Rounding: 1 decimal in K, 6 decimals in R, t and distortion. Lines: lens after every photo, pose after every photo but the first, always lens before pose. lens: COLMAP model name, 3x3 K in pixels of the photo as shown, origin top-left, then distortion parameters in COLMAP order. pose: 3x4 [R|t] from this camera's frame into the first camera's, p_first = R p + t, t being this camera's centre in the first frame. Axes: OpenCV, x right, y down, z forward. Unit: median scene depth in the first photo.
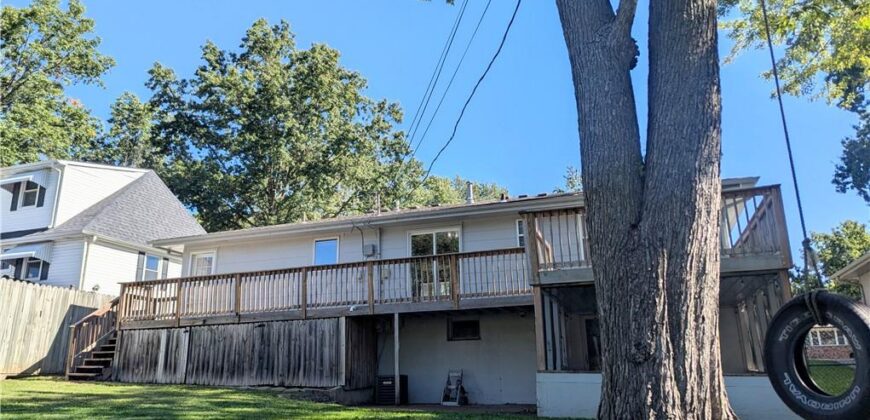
lens RADIAL K [[617.0, 0, 432.0], [0, 617.0, 205.2], [0, 0, 1]] dist [0.043044, -0.017360]
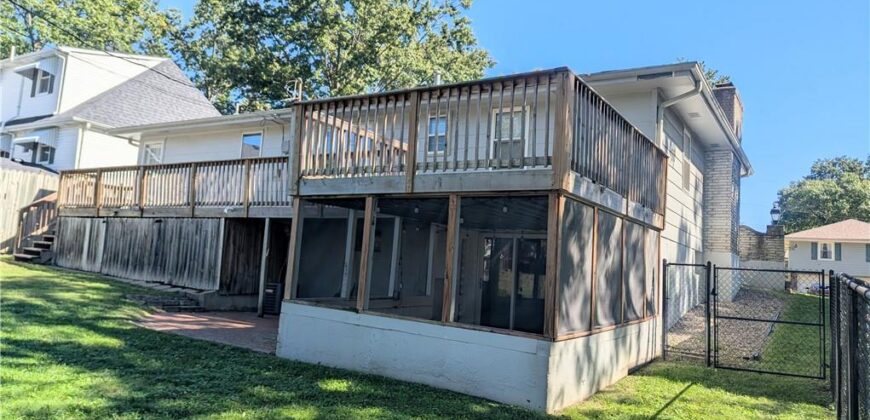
lens RADIAL K [[617.0, 0, 430.5], [0, 617.0, 203.3], [0, 0, 1]] dist [0.043044, -0.017360]
pose [[0.971608, 0.053582, -0.230450, 0.338525], [-0.015383, 0.986264, 0.164460, 0.002625], [0.236097, -0.156246, 0.959086, 0.177025]]
